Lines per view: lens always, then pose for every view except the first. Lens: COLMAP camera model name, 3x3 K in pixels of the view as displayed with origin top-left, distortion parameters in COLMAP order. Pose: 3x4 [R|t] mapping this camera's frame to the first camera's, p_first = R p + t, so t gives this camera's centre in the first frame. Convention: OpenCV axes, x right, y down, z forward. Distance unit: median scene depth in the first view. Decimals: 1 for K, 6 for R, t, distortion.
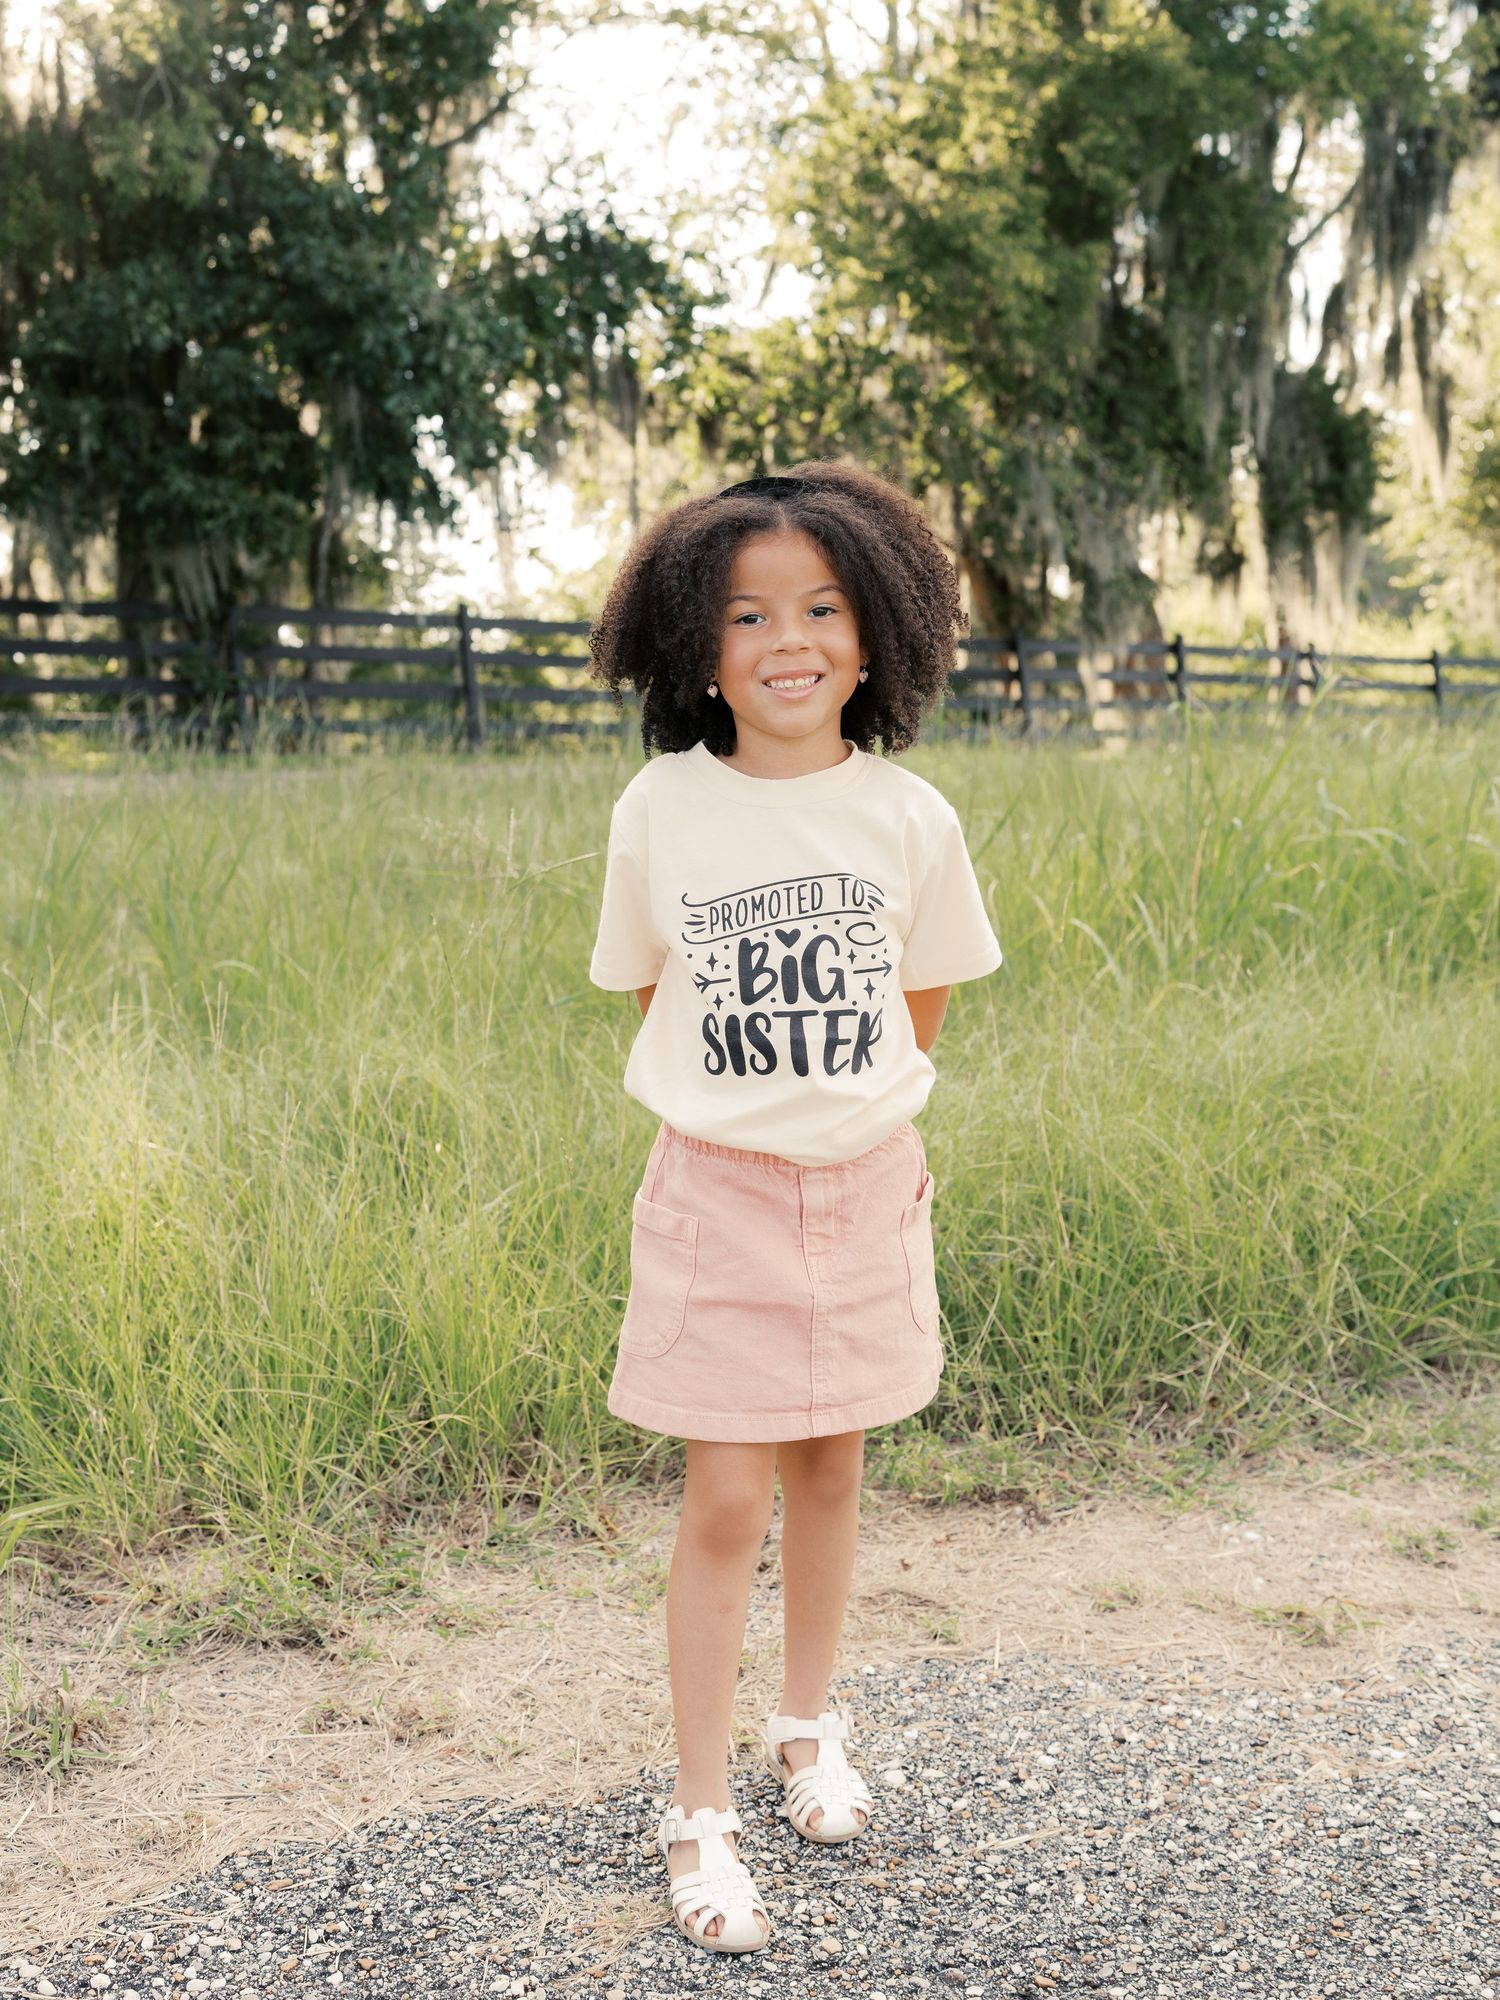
lens RADIAL K [[2301.8, 0, 697.0], [0, 2301.8, 928.2], [0, 0, 1]] dist [0.002035, 0.000000]
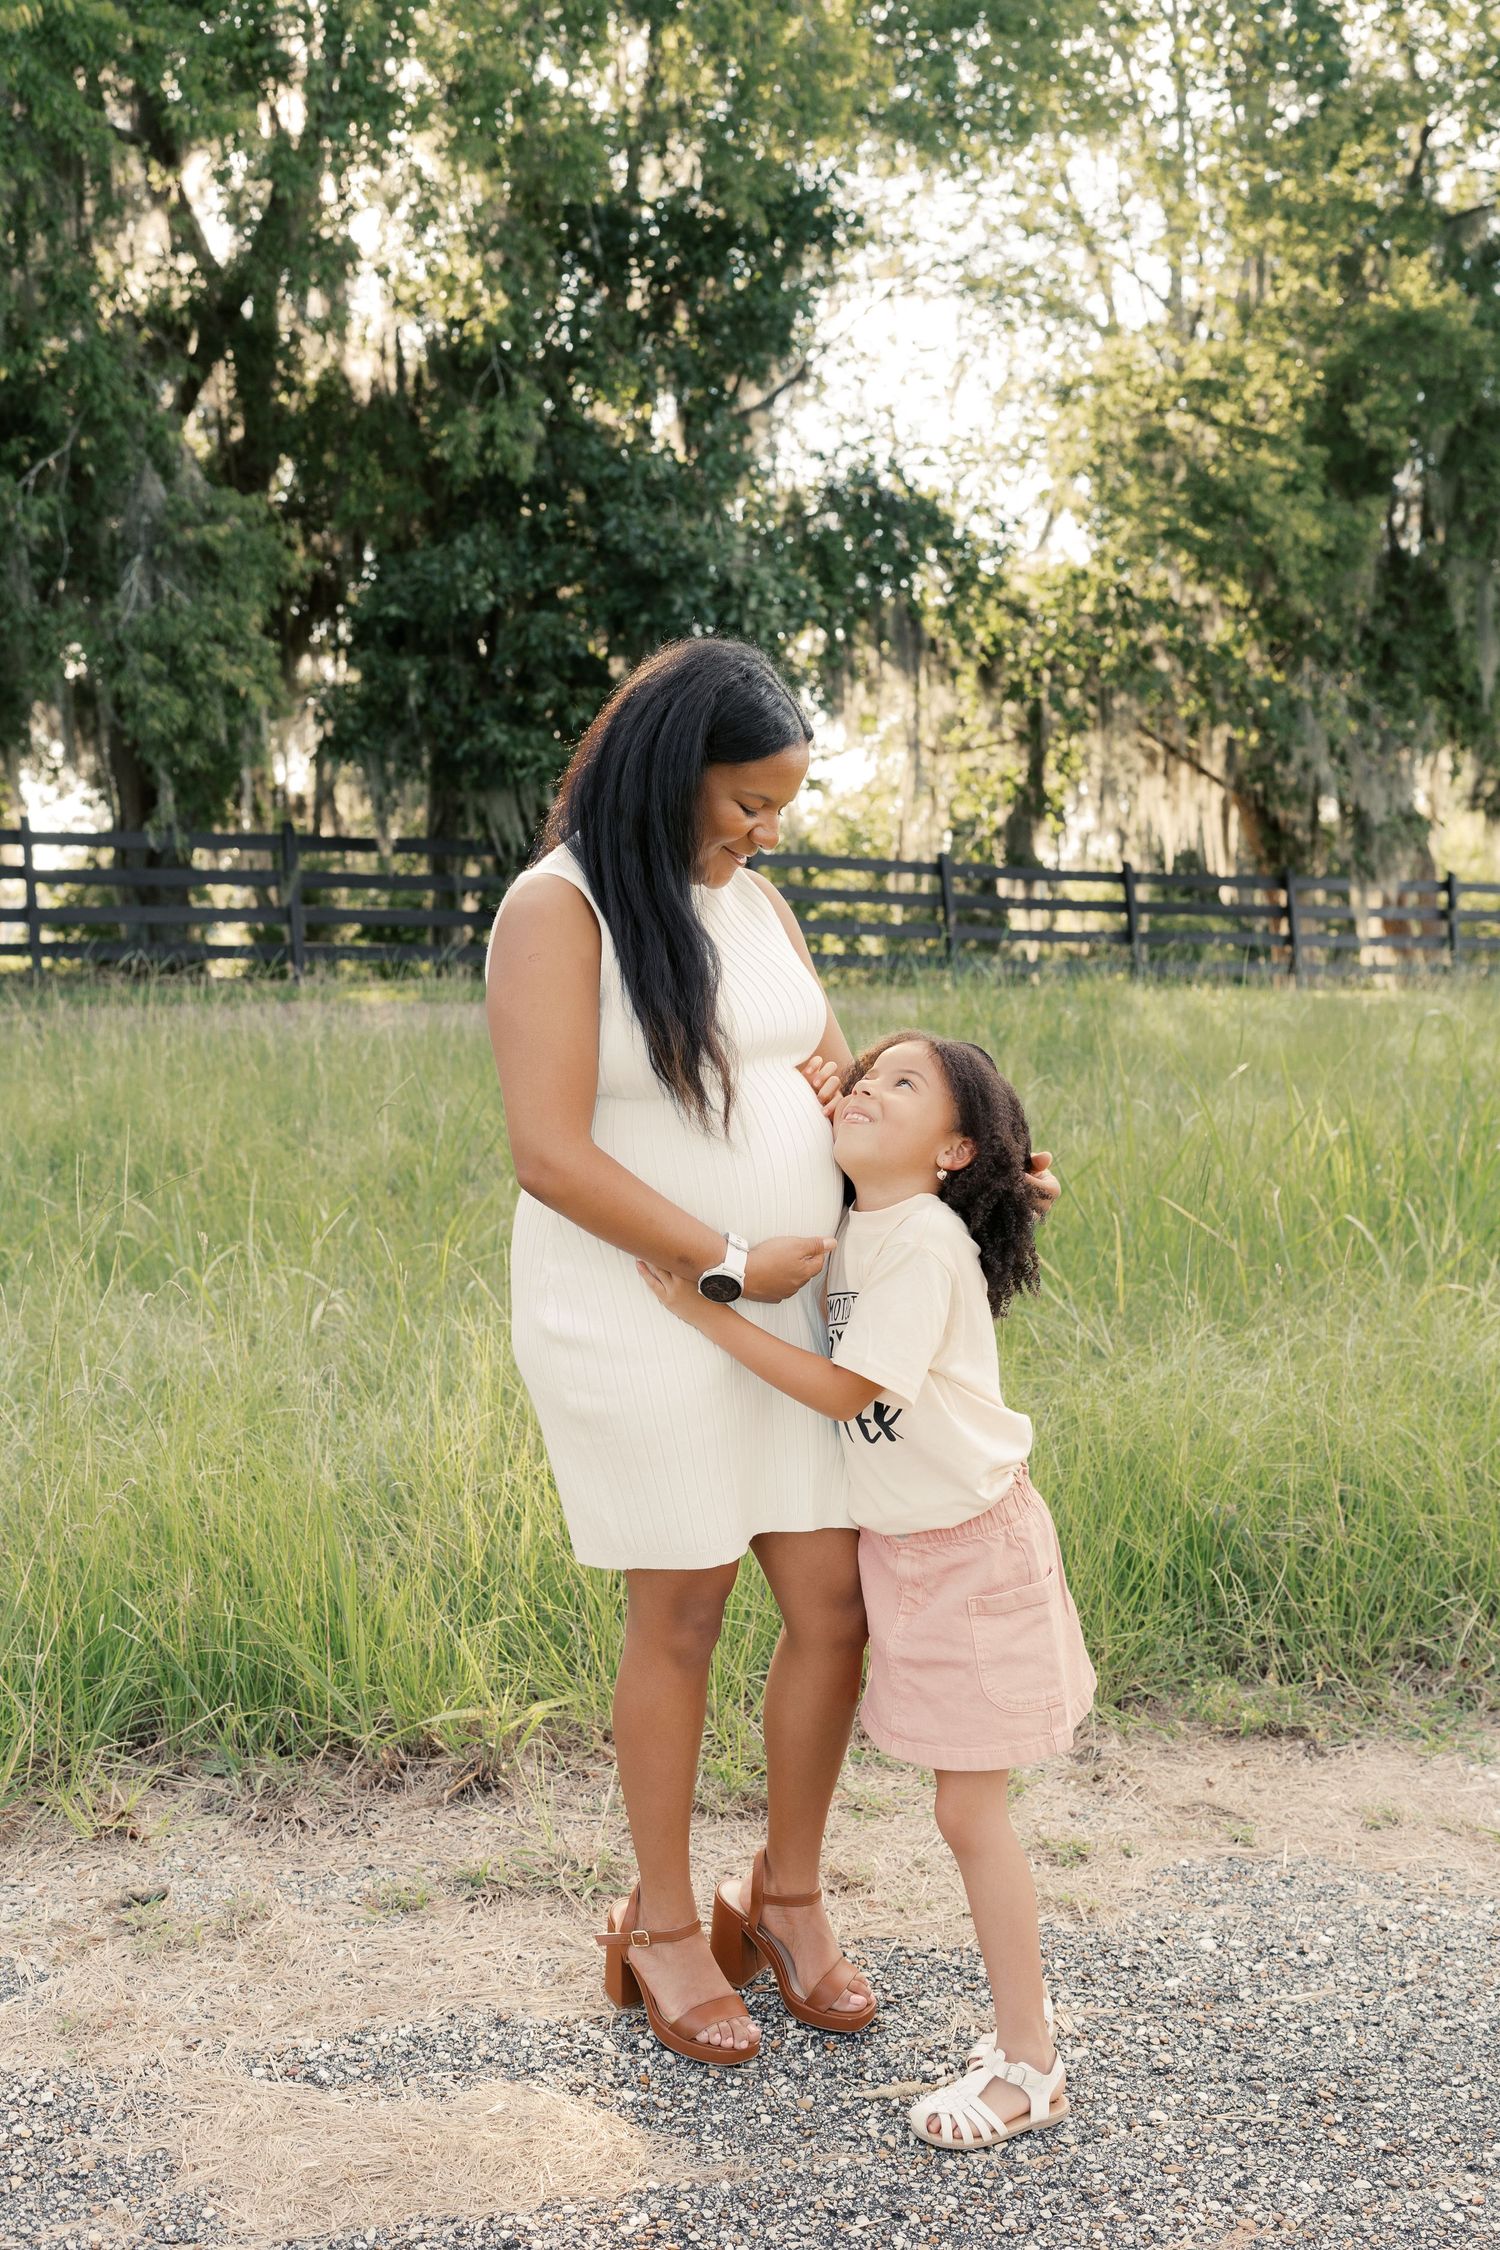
lens RADIAL K [[2253.7, 0, 683.3], [0, 2253.7, 1146.0], [0, 0, 1]] dist [0.010326, 0.000000]
pose [[0.992885, 0.025393, -0.116340, -0.061981], [-0.024339, 0.999649, 0.010472, -0.080590], [0.116565, -0.007566, 0.993154, -0.269298]]
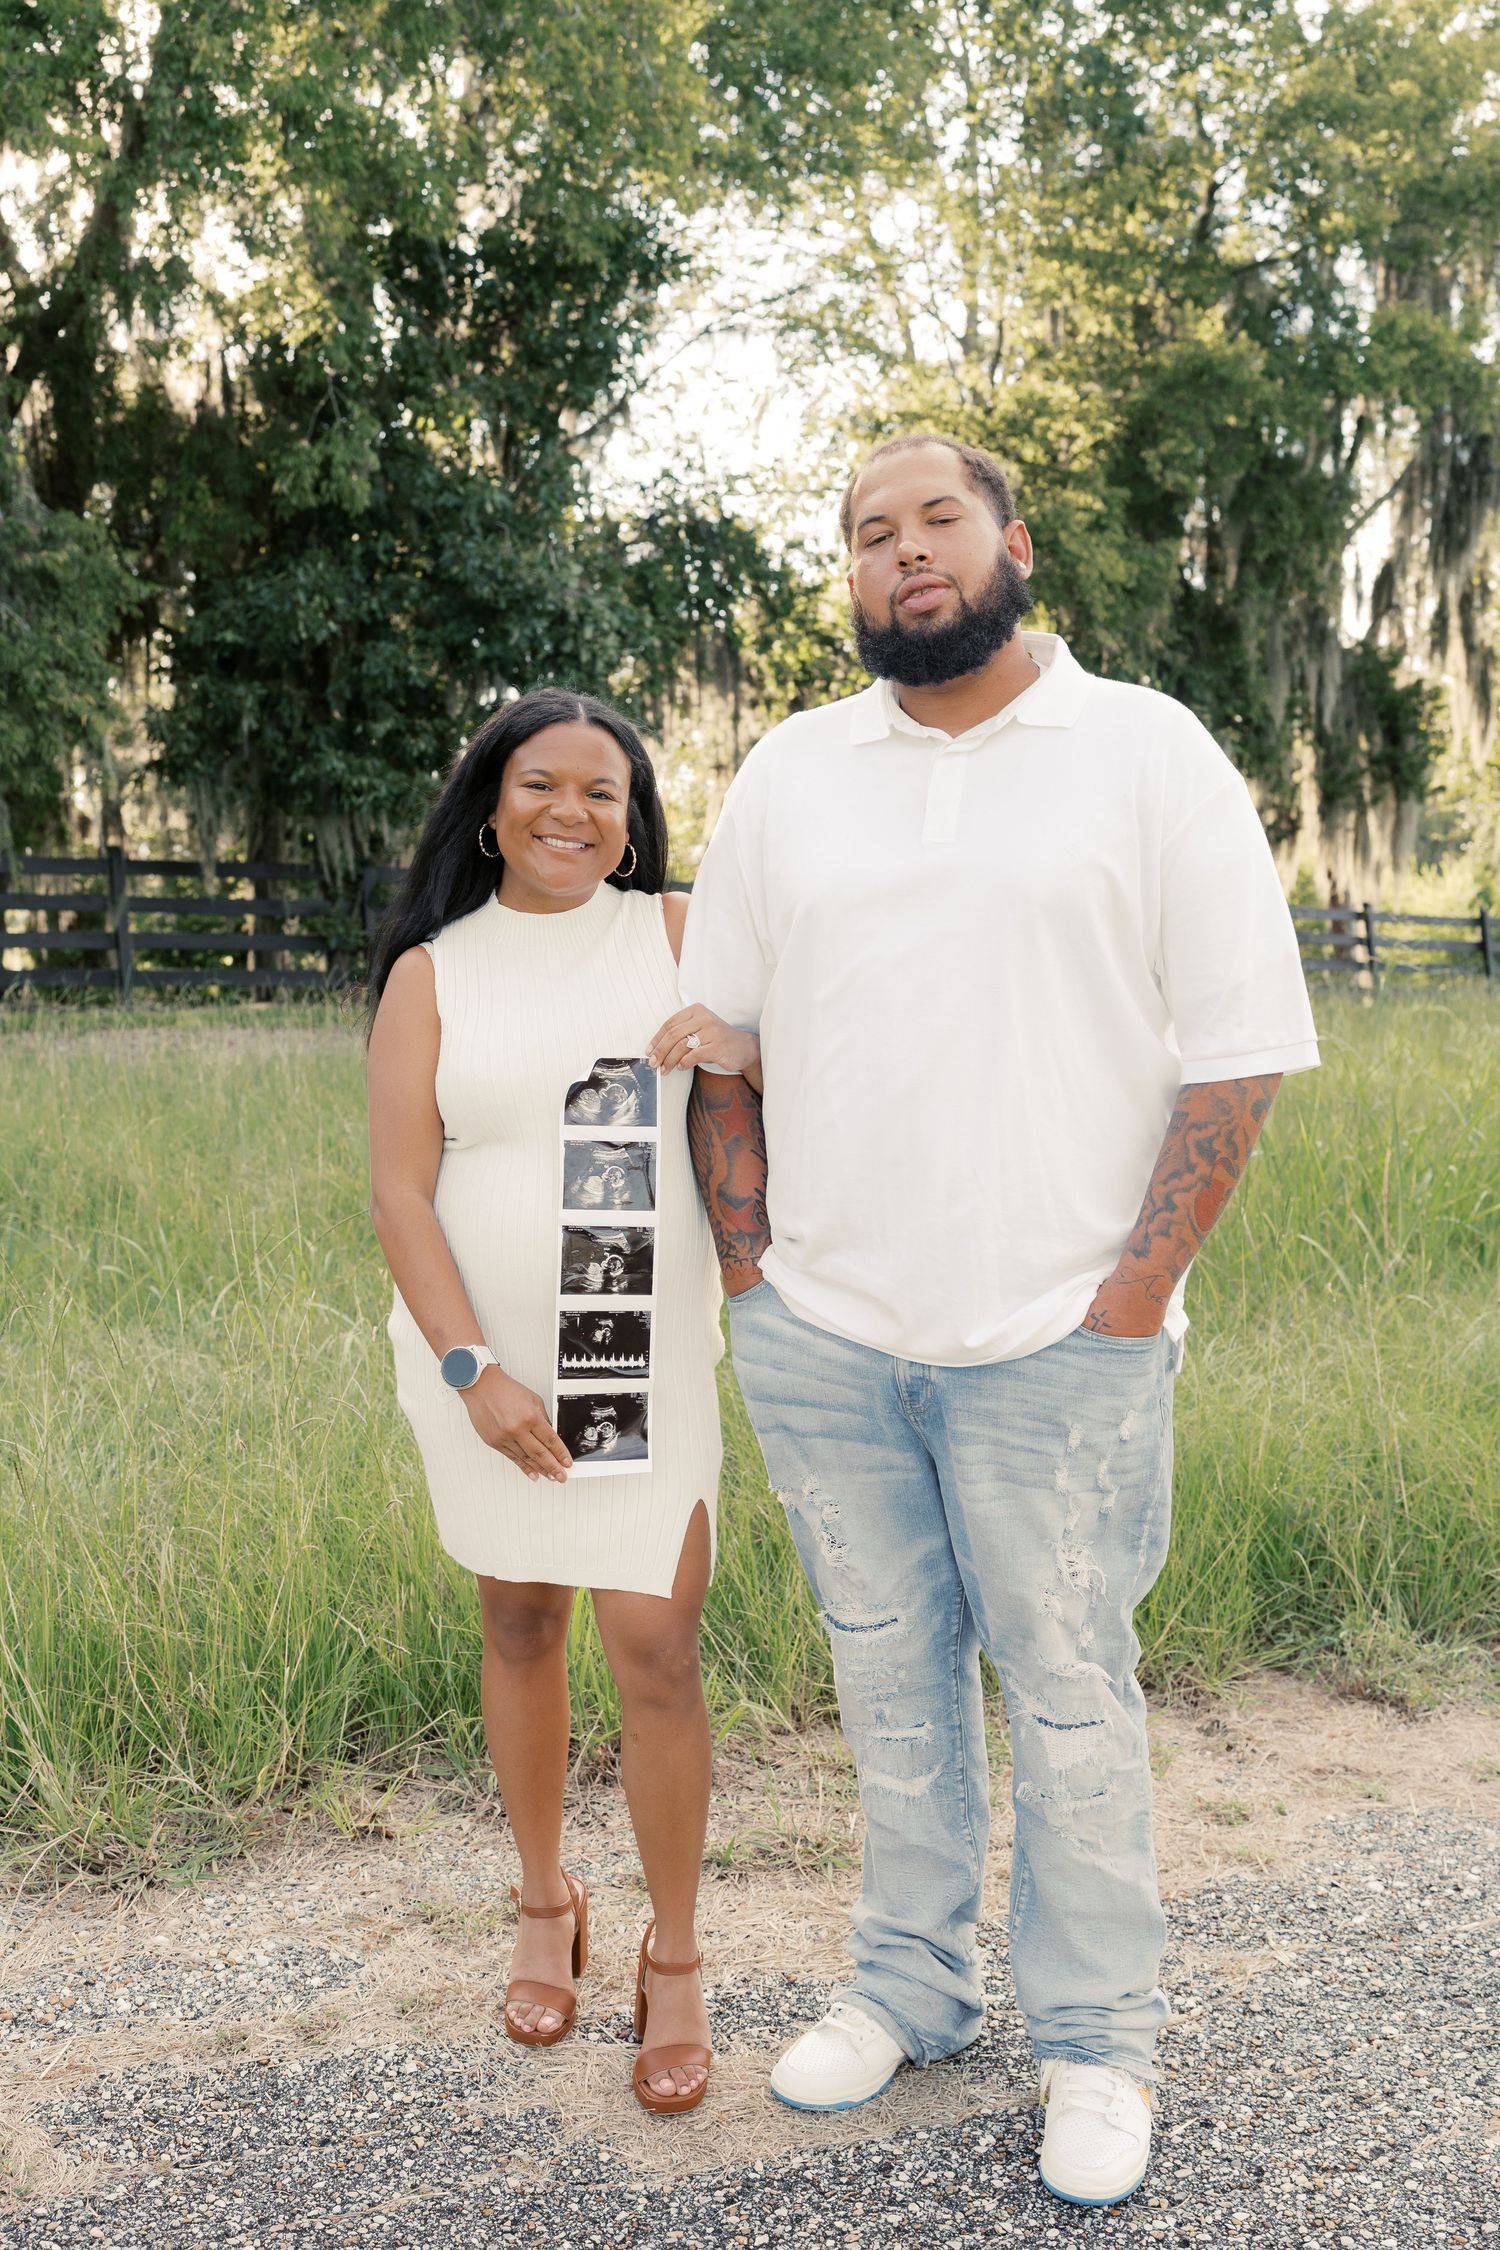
lens RADIAL K [[2253.7, 0, 679.2], [0, 2253.7, 1186.5], [0, 0, 1]] dist [0.010326, 0.000000]
pose [[0.999876, 0.011417, -0.010858, -0.295539], [-0.011225, 0.999783, 0.017577, -0.086644], [0.011056, -0.017453, 0.999787, -0.381835]]
